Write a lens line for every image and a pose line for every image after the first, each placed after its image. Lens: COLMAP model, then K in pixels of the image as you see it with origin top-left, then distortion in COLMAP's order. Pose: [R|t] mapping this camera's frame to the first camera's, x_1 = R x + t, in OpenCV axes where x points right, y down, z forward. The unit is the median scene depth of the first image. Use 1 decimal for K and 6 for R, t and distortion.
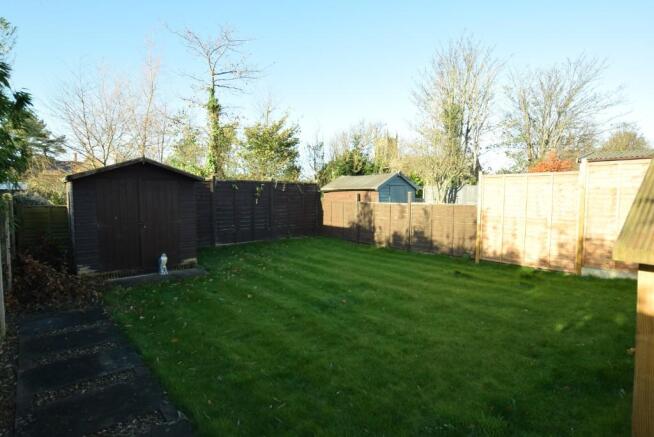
lens RADIAL K [[352.3, 0, 324.5], [0, 352.3, 215.3], [0, 0, 1]] dist [-0.020300, 0.001006]
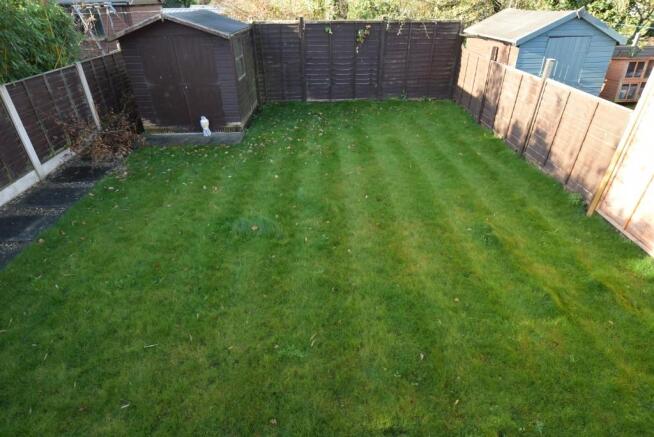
lens RADIAL K [[352.3, 0, 324.5], [0, 352.3, 215.3], [0, 0, 1]] dist [-0.020300, 0.001006]
pose [[0.782264, 0.323462, -0.532387, 0.353233], [-0.031204, 0.873899, 0.485104, -0.112075], [0.622165, -0.362867, 0.693713, 0.295252]]
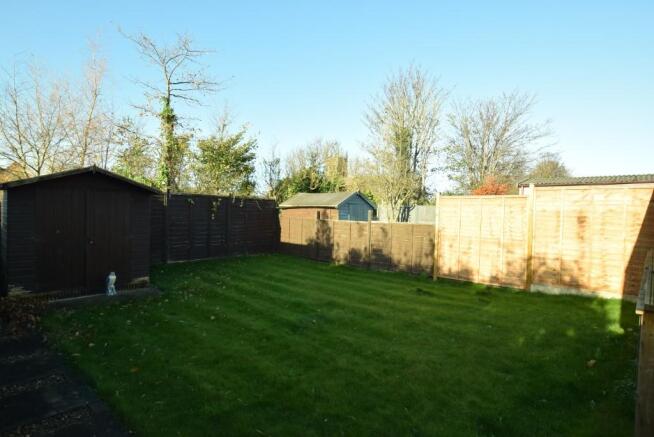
lens RADIAL K [[352.3, 0, 324.5], [0, 352.3, 215.3], [0, 0, 1]] dist [-0.020300, 0.001006]
pose [[0.989477, 0.020885, 0.143178, -0.034502], [-0.013914, 0.998676, -0.049516, -0.000201], [-0.144023, 0.047003, 0.988457, 0.012008]]
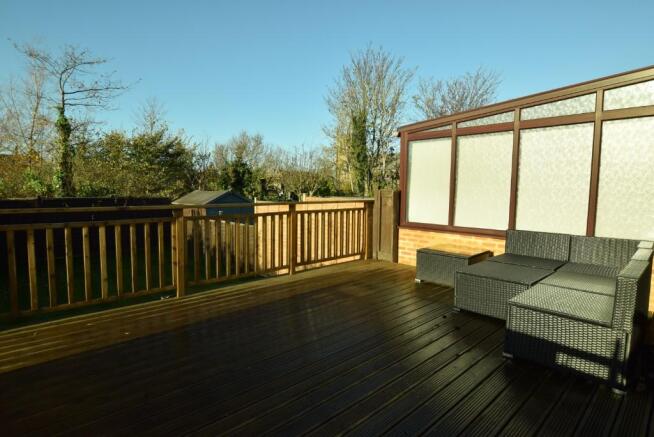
lens RADIAL K [[352.3, 0, 324.5], [0, 352.3, 215.3], [0, 0, 1]] dist [-0.020300, 0.001006]
pose [[0.996659, -0.001258, 0.081665, 0.496104], [0.000169, 0.999911, 0.013333, -0.069416], [-0.081675, -0.013274, 0.996571, -0.136342]]
